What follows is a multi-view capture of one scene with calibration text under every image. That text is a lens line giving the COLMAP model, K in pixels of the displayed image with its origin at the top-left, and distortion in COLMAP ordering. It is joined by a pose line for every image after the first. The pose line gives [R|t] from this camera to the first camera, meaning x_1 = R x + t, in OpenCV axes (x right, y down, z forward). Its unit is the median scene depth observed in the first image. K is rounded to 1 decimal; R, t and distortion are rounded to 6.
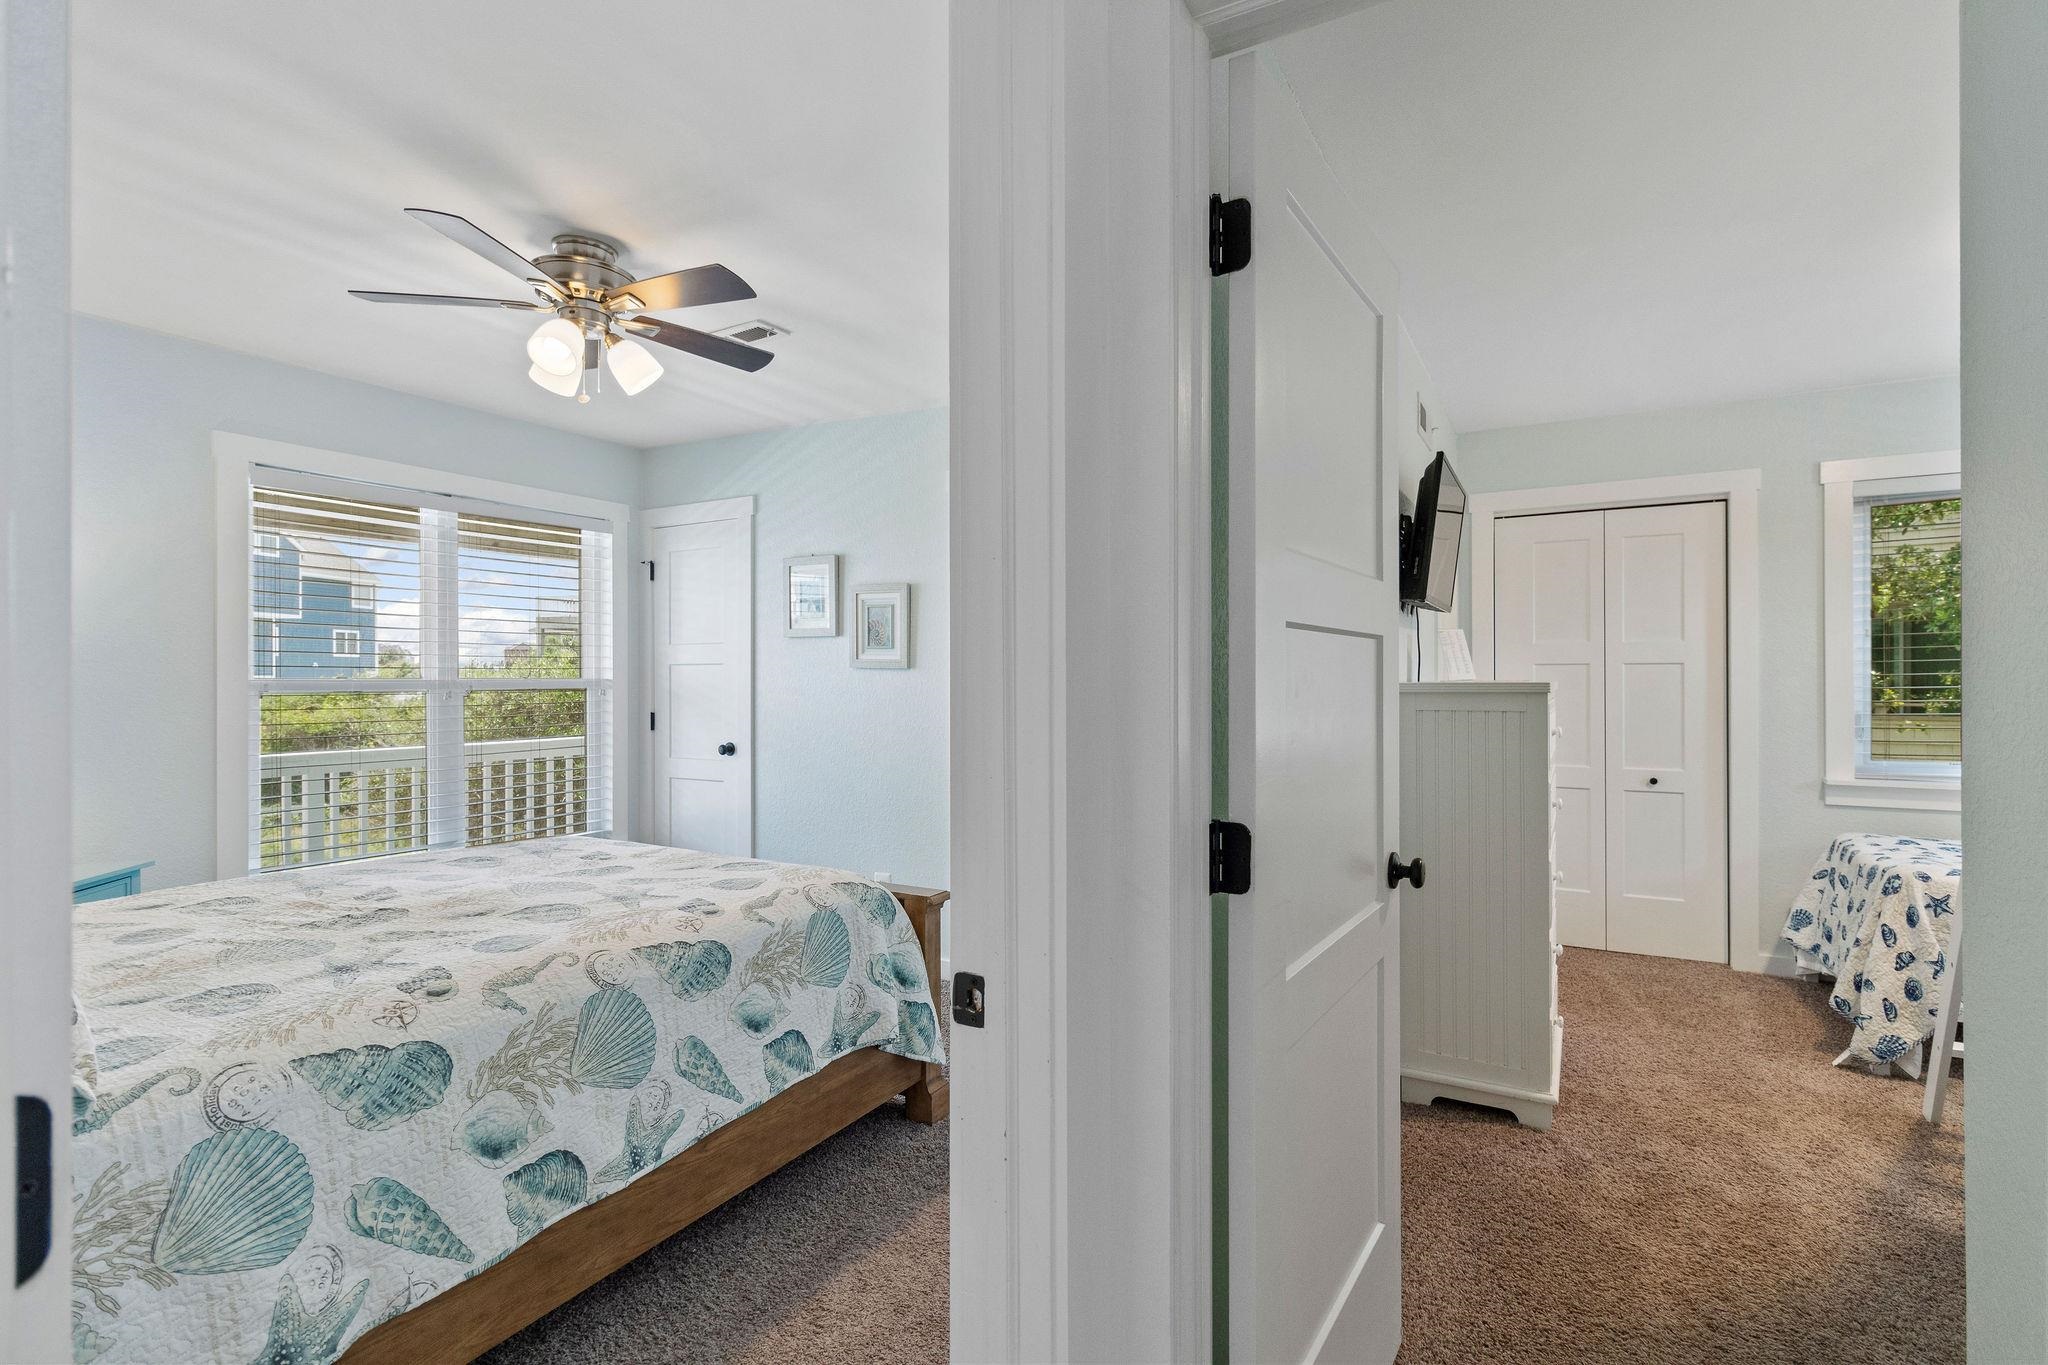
lens RADIAL K [[941.3, 0, 1031.3], [0, 941.3, 679.1], [0, 0, 1]] dist [0.002818, 0.000607]
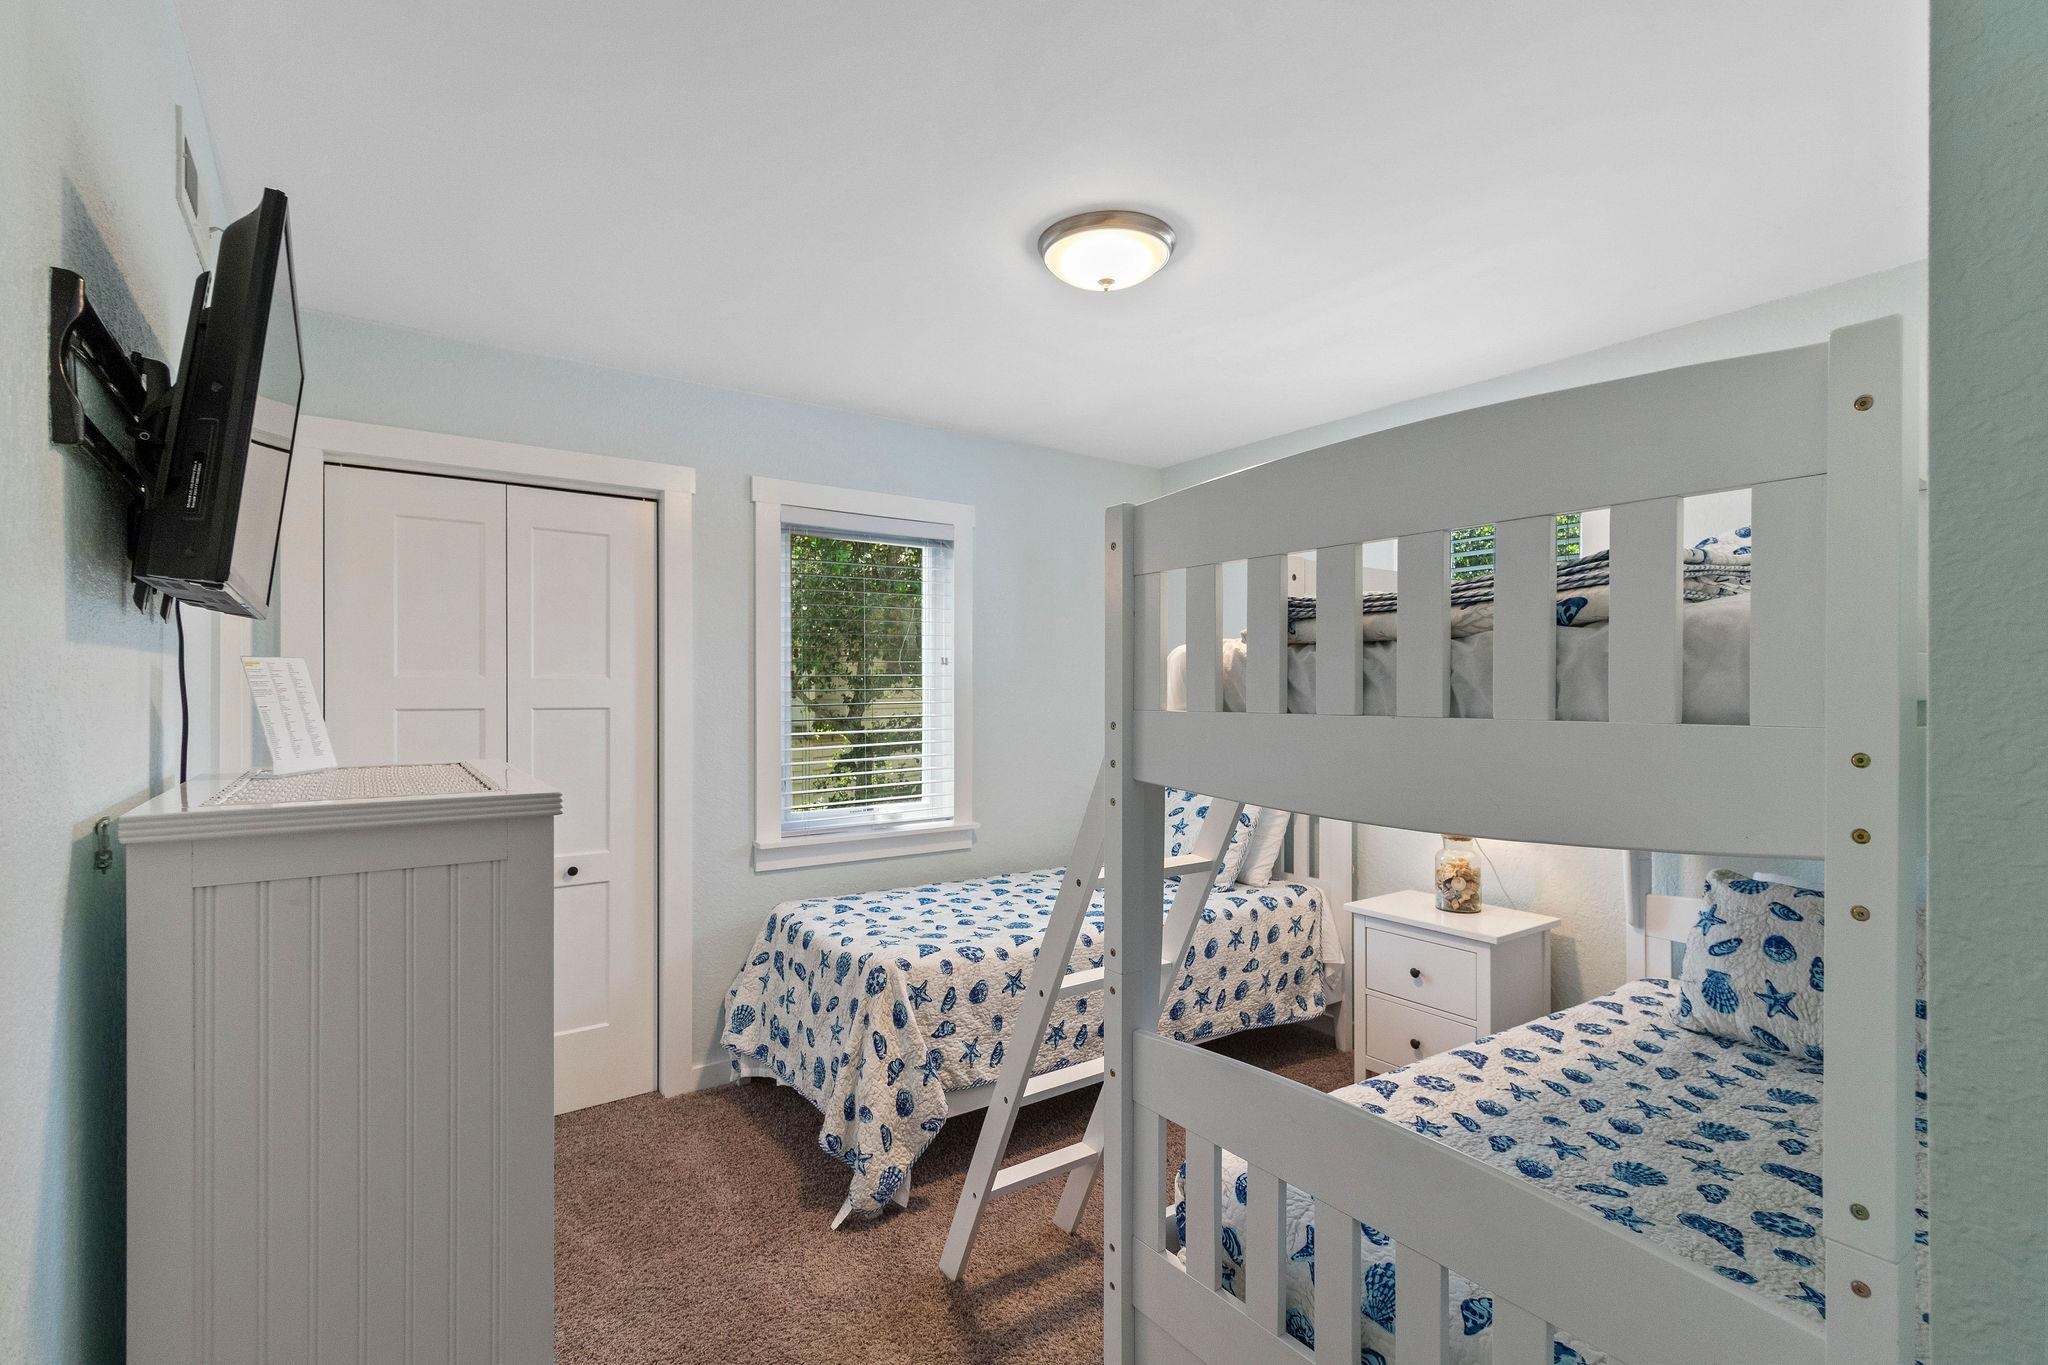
lens RADIAL K [[941.3, 0, 1034.3], [0, 941.3, 690.1], [0, 0, 1]] dist [0.002818, 0.000607]
pose [[0.406858, 0.003371, 0.913485, 0.190460], [0.000749, 0.999992, -0.004024, -0.036931], [-0.913491, 0.002321, 0.406852, 0.507329]]
